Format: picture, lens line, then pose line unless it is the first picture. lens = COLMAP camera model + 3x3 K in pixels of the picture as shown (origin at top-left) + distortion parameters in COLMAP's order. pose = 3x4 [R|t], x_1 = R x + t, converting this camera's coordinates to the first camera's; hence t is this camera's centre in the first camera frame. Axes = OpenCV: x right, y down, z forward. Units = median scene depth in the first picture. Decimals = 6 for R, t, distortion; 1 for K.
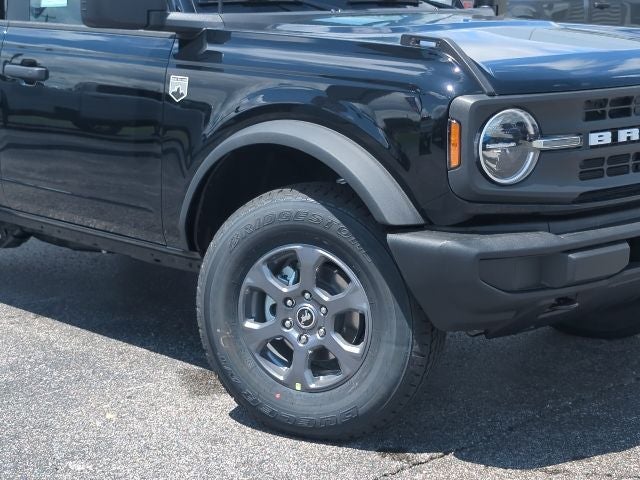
lens RADIAL K [[1282.7, 0, 320.0], [0, 1282.7, 240.0], [0, 0, 1]] dist [0.056832, 0.208658]
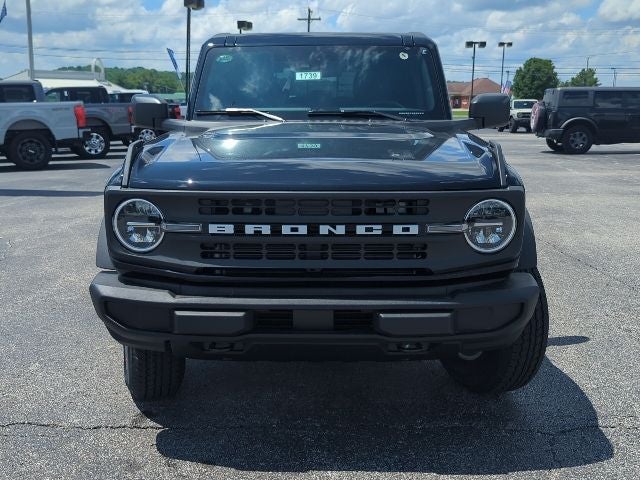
lens RADIAL K [[689.4, 0, 320.0], [0, 689.4, 240.0], [0, 0, 1]] dist [0.110785, -0.312688]
pose [[0.713577, 0.147562, -0.684860, 0.742707], [-0.134471, 0.988238, 0.072819, -0.127598], [0.687550, 0.040132, 0.725027, 0.545623]]
